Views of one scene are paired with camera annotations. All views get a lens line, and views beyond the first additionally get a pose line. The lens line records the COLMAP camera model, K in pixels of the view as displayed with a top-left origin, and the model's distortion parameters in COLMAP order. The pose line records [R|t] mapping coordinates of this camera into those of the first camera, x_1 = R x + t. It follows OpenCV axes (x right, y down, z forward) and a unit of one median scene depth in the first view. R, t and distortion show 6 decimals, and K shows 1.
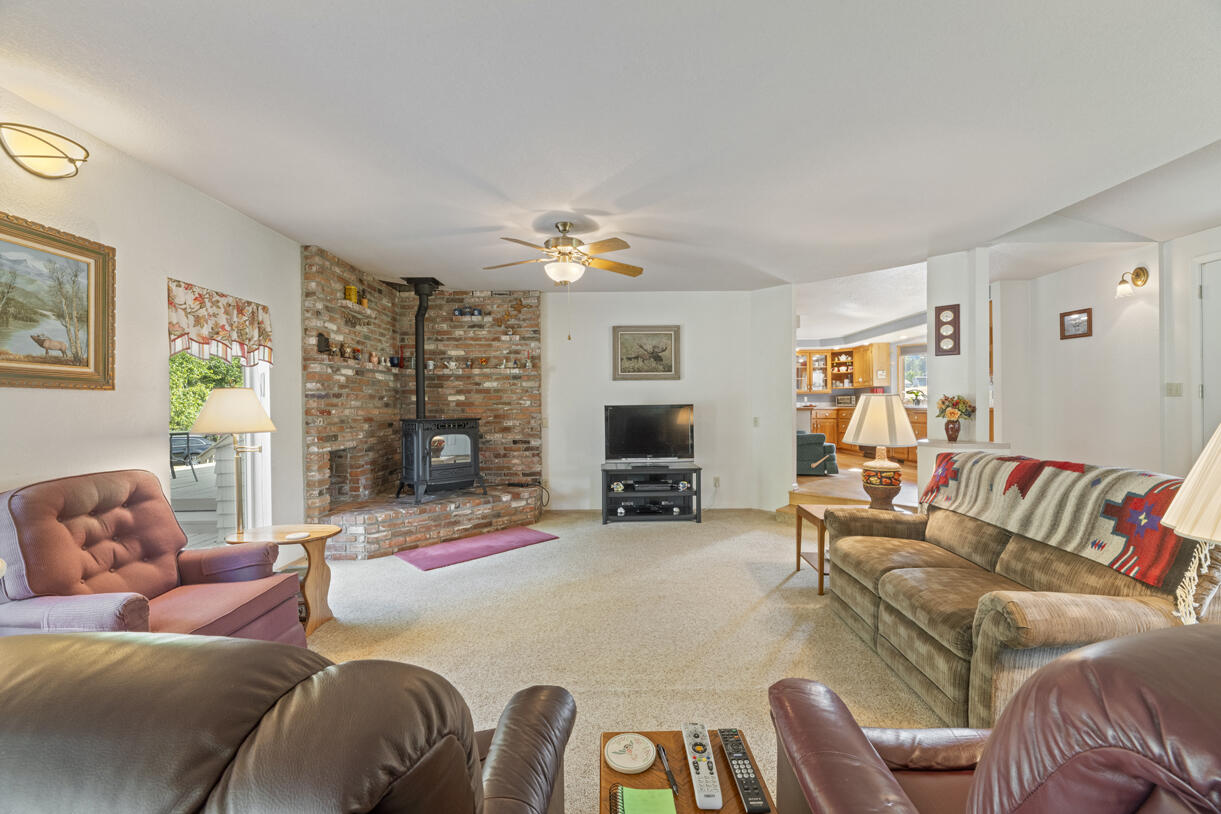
lens RADIAL K [[487.6, 0, 608.5], [0, 487.6, 406.5], [0, 0, 1]] dist [-0.004616, -0.001221]
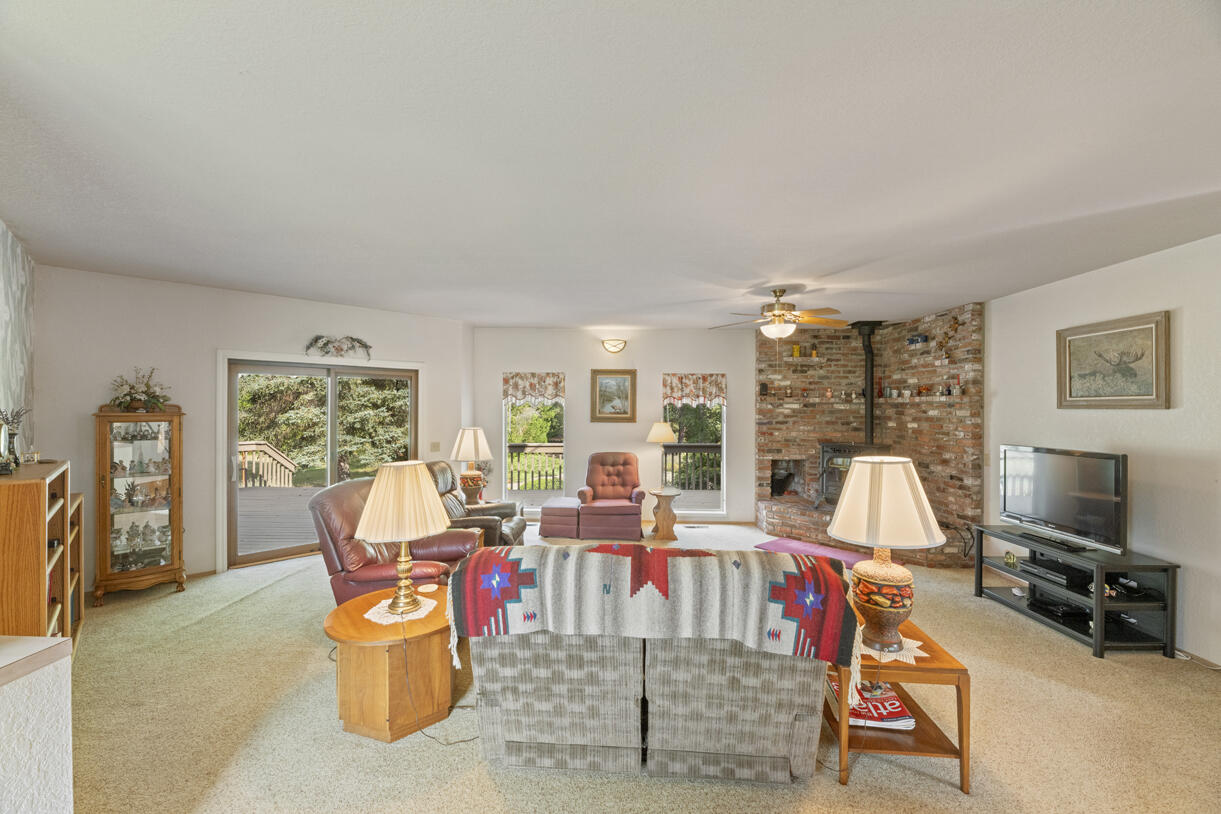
lens RADIAL K [[487.6, 0, 606.4], [0, 487.6, 407.7], [0, 0, 1]] dist [-0.004616, -0.001221]
pose [[-0.020183, 0.006174, -0.999777, 0.715954], [-0.006557, 0.999959, 0.006308, -0.056525], [0.999775, 0.006683, -0.020142, 0.382835]]
